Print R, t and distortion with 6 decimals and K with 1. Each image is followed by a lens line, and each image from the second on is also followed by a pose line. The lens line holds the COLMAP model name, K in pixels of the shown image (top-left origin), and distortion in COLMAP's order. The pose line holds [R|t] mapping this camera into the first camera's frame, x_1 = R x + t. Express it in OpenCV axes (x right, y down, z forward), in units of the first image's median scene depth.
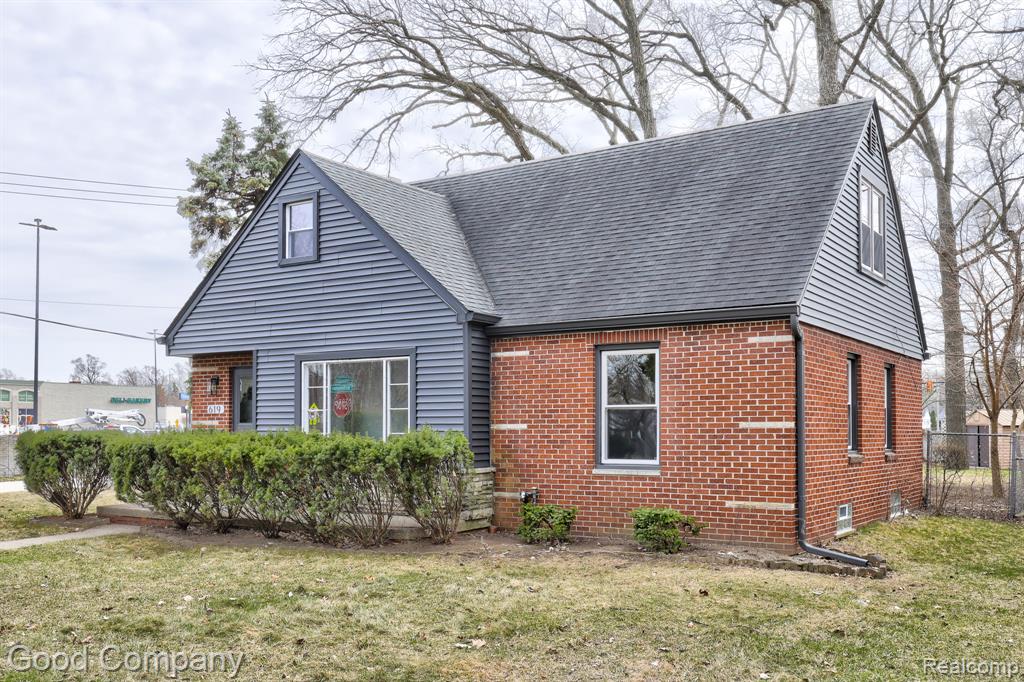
lens RADIAL K [[959.3, 0, 515.8], [0, 959.3, 422.4], [0, 0, 1]] dist [0.012729, 0.003173]
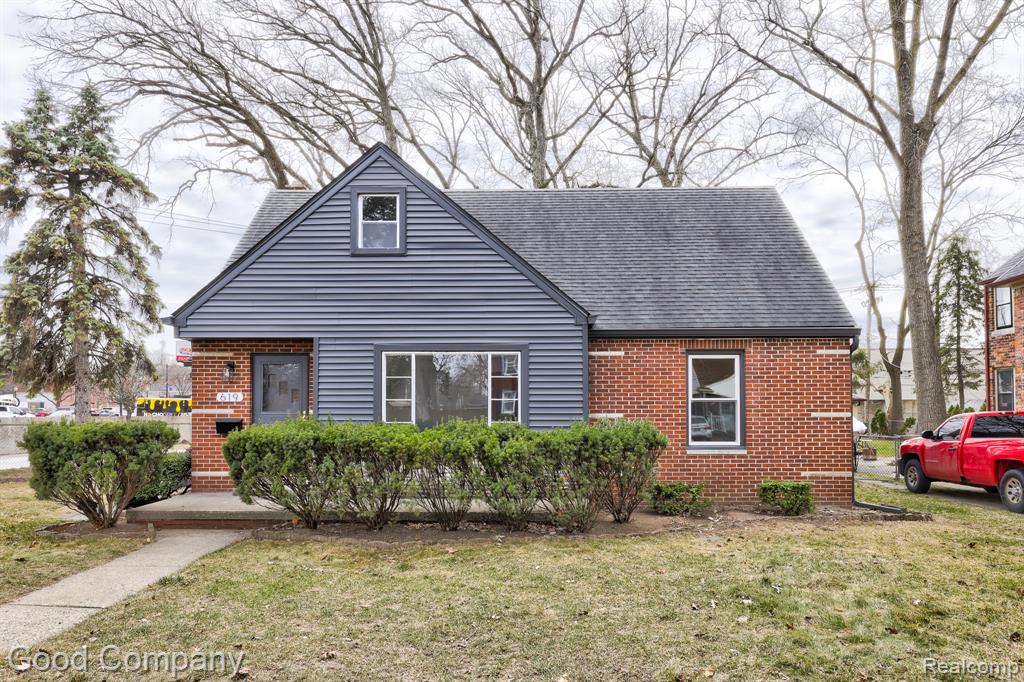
lens RADIAL K [[703.4, 0, 513.9], [0, 703.4, 393.4], [0, 0, 1]] dist [0.007063, -0.001986]
pose [[0.847641, 0.010915, 0.530458, -0.570802], [-0.002687, 0.999864, -0.016281, -0.008724], [-0.530564, 0.012375, 0.847555, 0.342149]]
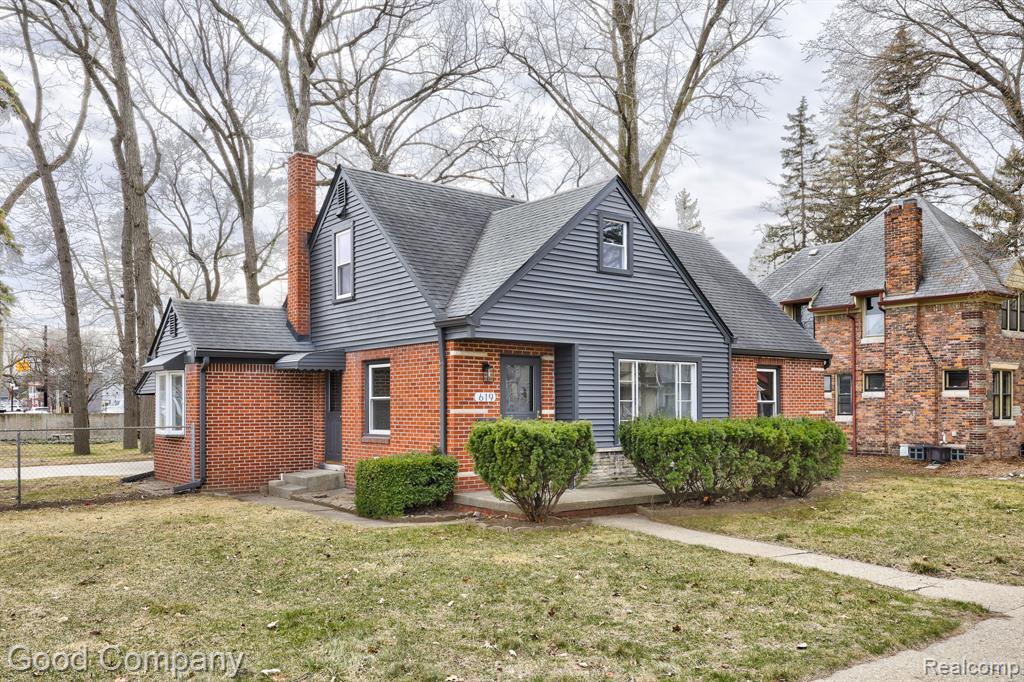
lens RADIAL K [[861.8, 0, 511.8], [0, 861.8, 406.2], [0, 0, 1]] dist [0.007091, 0.001688]
pose [[0.311574, -0.000142, 0.950222, -1.438388], [-0.006157, 0.999979, 0.002168, -0.008538], [-0.950202, -0.006526, 0.311566, 0.913709]]
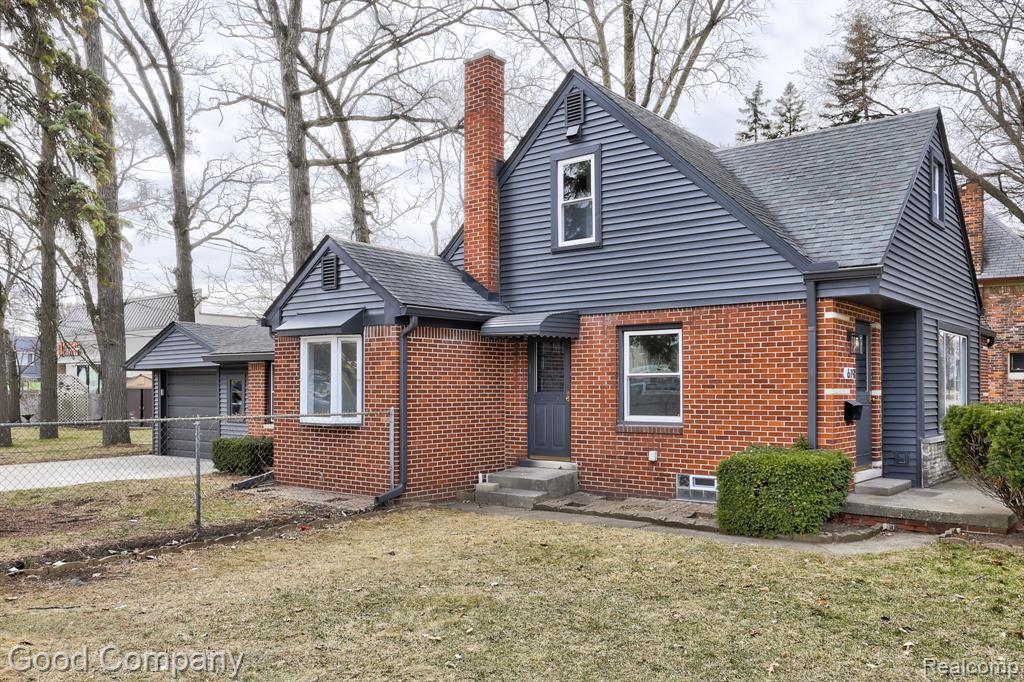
lens RADIAL K [[844.4, 0, 513.5], [0, 844.4, 386.5], [0, 0, 1]] dist [0.000553, -0.001889]
pose [[0.080448, 0.003491, 0.996753, -1.265174], [-0.009459, 0.999952, -0.002738, 0.000692], [-0.996714, -0.009208, 0.080477, 1.549470]]
